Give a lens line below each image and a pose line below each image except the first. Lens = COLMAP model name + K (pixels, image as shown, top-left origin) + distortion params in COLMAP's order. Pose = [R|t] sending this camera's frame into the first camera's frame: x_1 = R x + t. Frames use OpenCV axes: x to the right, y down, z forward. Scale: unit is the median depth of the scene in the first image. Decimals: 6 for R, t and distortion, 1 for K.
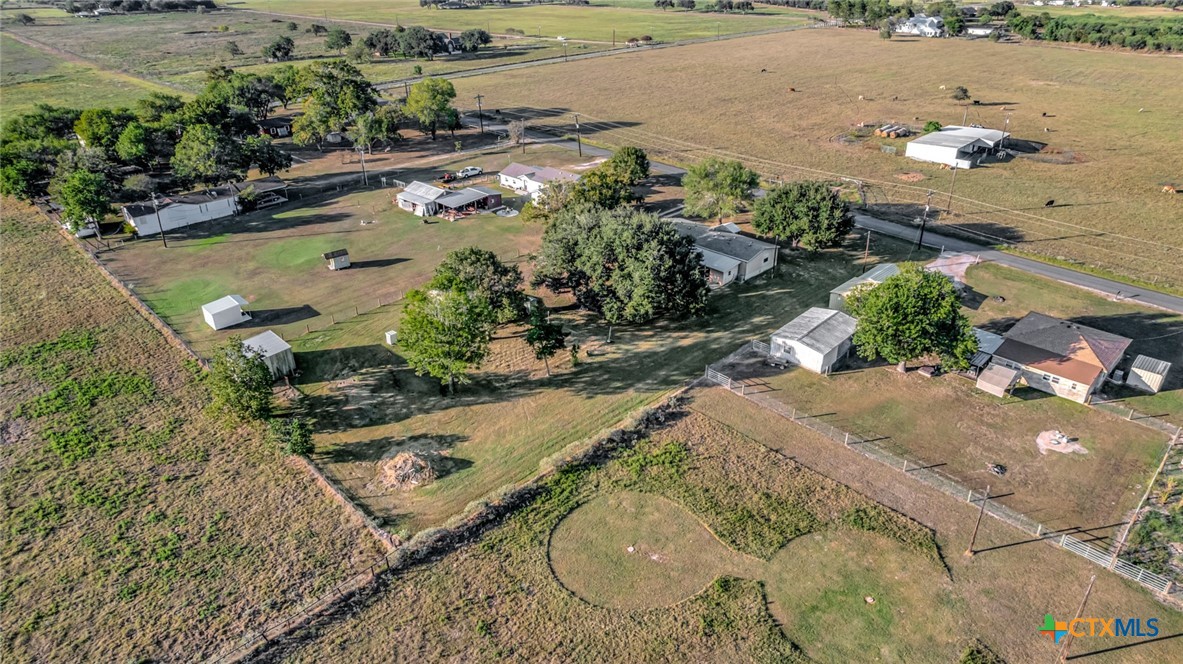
lens RADIAL K [[778.1, 0, 614.2], [0, 778.1, 331.2], [0, 0, 1]] dist [-0.078843, 0.068765]
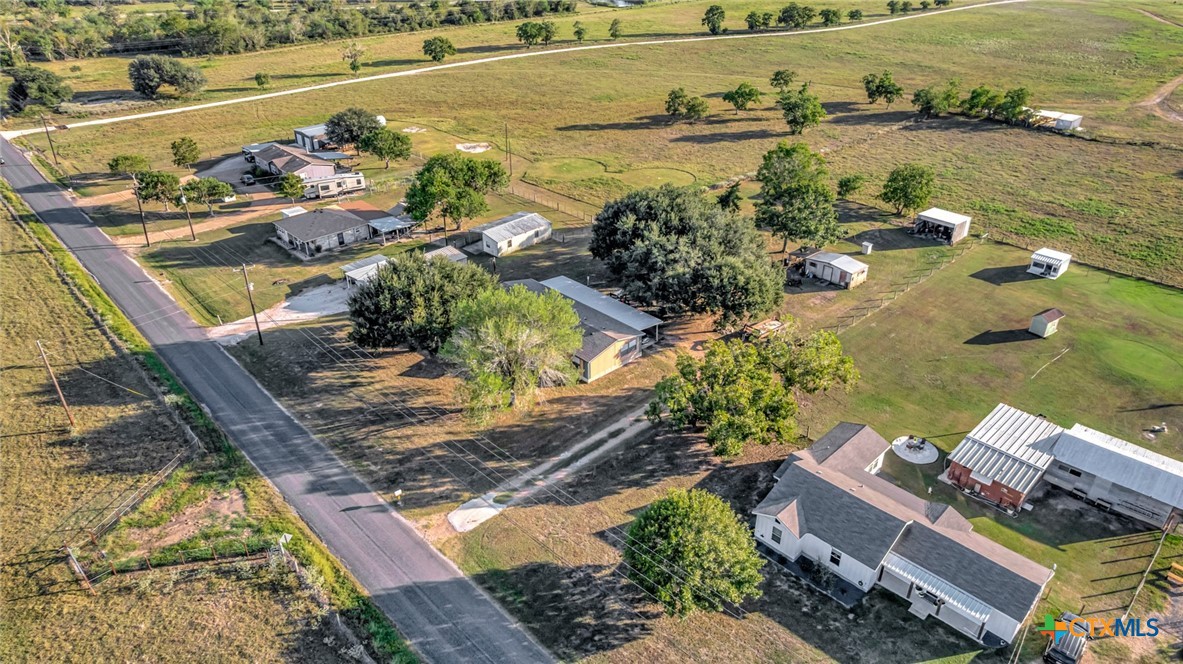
lens RADIAL K [[778.1, 0, 614.2], [0, 778.1, 331.2], [0, 0, 1]] dist [-0.078843, 0.068765]
pose [[-0.999751, -0.005223, 0.021711, 0.055986], [0.014834, 0.571387, 0.820547, -0.715607], [-0.016691, 0.820664, -0.571167, 1.437012]]
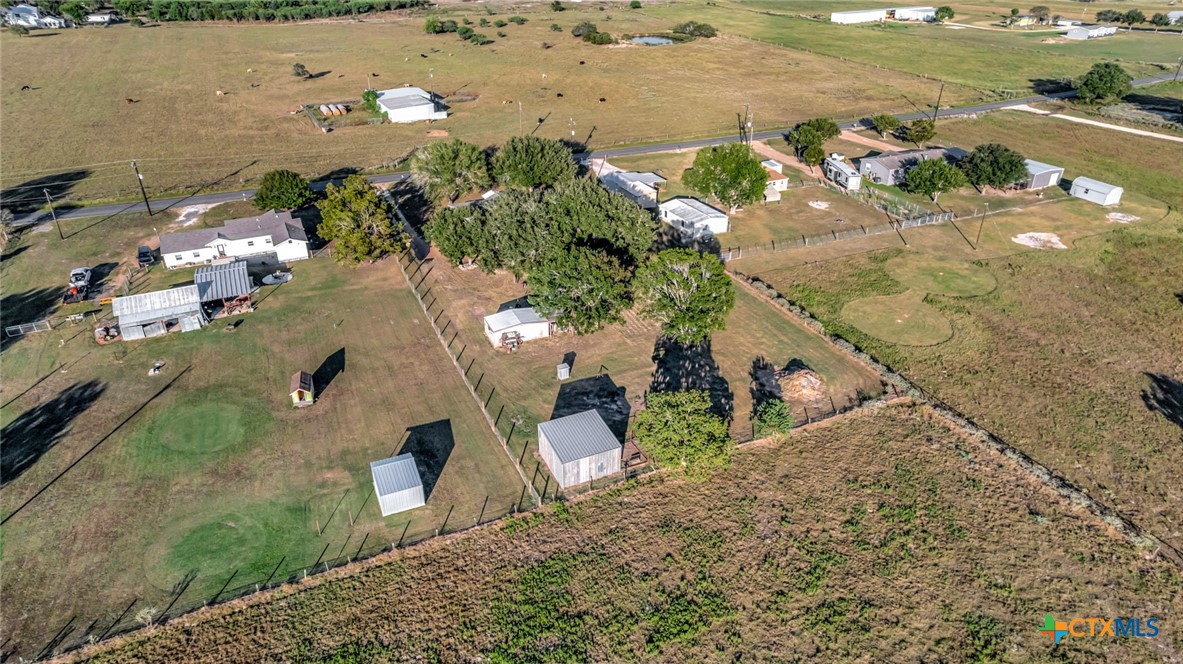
lens RADIAL K [[722.8, 0, 591.5], [0, 722.8, 332.0], [0, 0, 1]] dist [-0.000424, 0.000568]
pose [[0.351803, -0.452898, 0.819218, -0.780420], [0.419831, 0.858546, 0.294349, -0.221287], [-0.836646, 0.240381, 0.492179, 0.432269]]
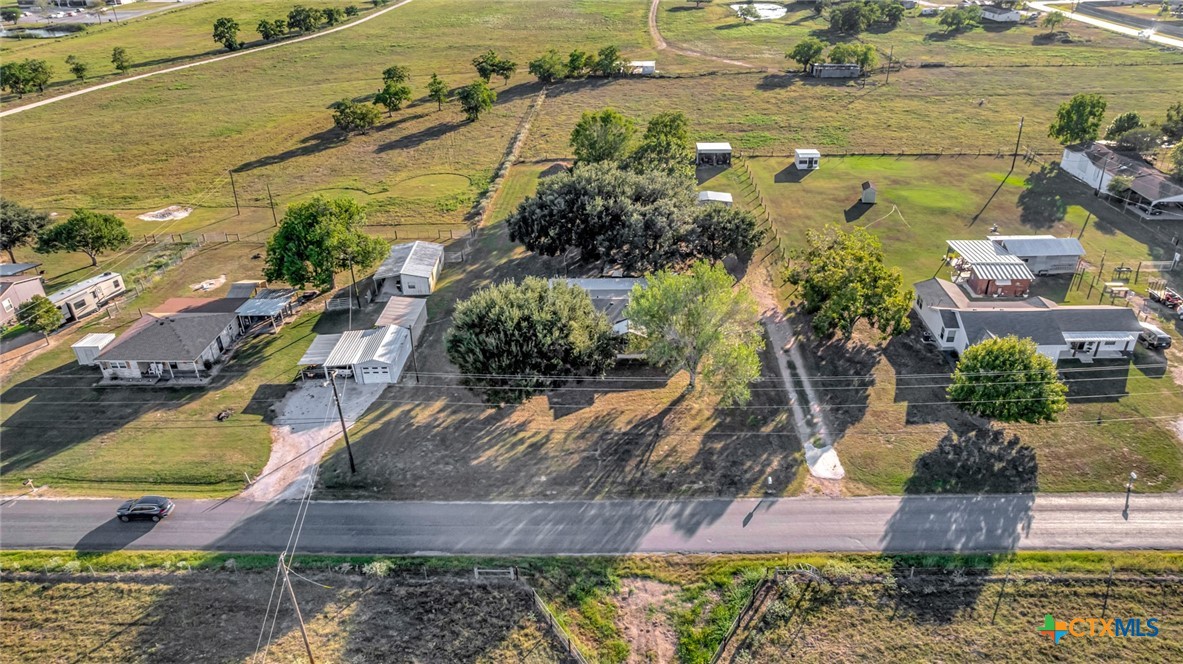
lens RADIAL K [[778.1, 0, 614.2], [0, 778.1, 331.2], [0, 0, 1]] dist [-0.078843, 0.068765]
pose [[-0.734451, 0.350550, -0.581116, 0.562125], [-0.278947, 0.624665, 0.729371, -0.634387], [0.618684, 0.697788, -0.361001, 1.280249]]
